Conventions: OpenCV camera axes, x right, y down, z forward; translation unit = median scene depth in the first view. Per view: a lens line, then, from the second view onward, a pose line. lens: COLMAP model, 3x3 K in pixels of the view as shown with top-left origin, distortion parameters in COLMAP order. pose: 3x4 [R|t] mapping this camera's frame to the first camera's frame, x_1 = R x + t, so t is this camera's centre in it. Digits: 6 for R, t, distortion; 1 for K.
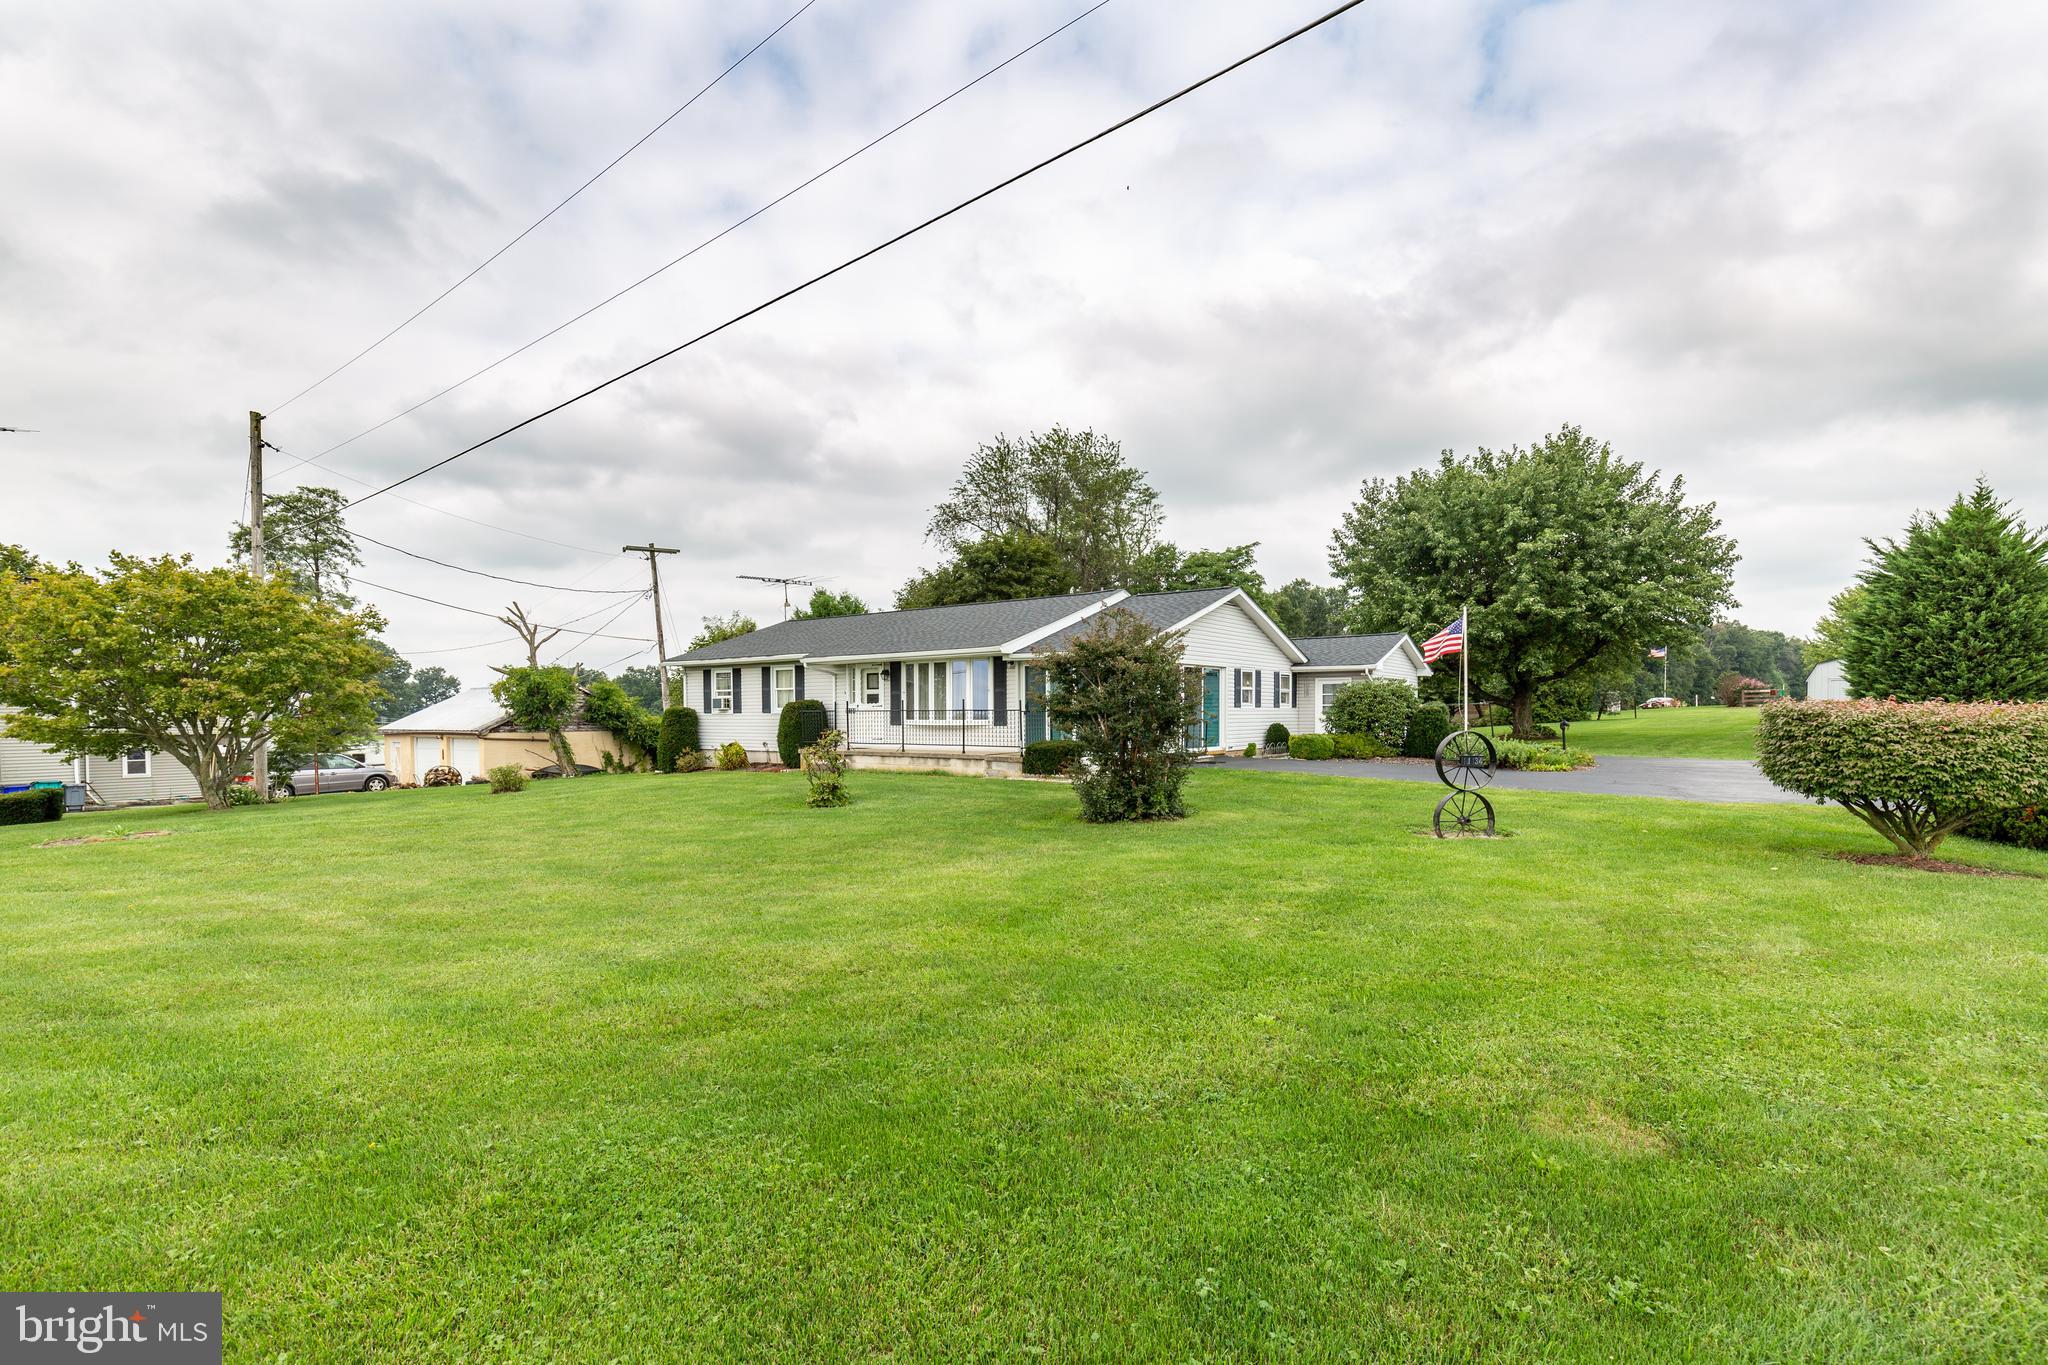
lens RADIAL K [[943.3, 0, 1033.9], [0, 943.3, 674.6], [0, 0, 1]] dist [0.007864, -0.001184]
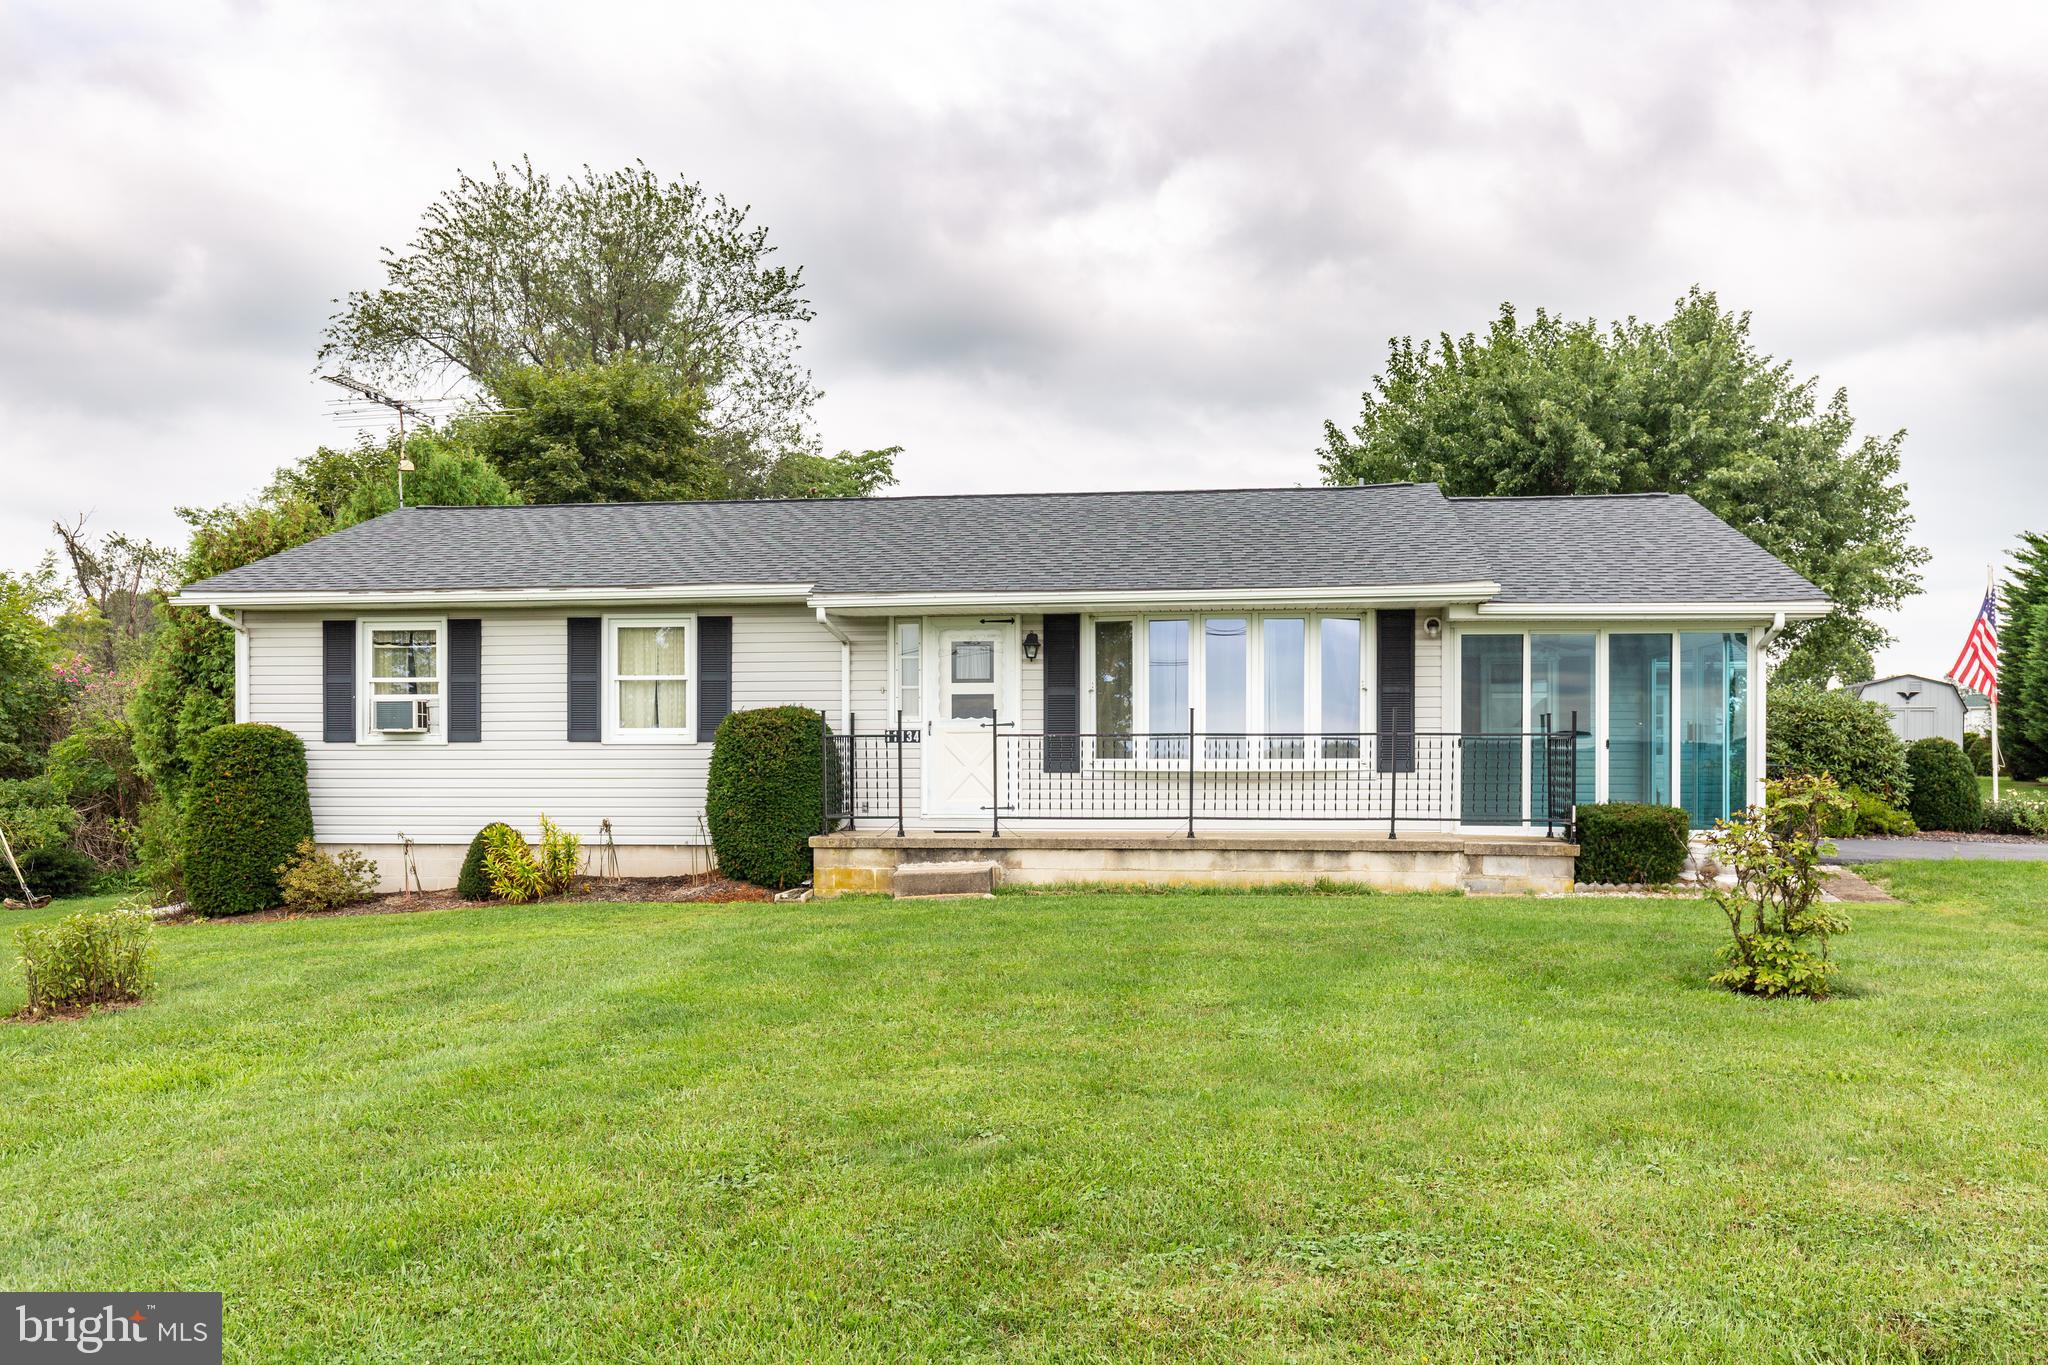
lens RADIAL K [[1679.0, 0, 1041.6], [0, 1679.0, 671.8], [0, 0, 1]] dist [0.002631, 0.001506]
pose [[0.879132, 0.027816, 0.475767, -0.493005], [-0.021170, 0.999589, -0.019322, 0.024657], [-0.476109, 0.006914, 0.879359, 0.375579]]
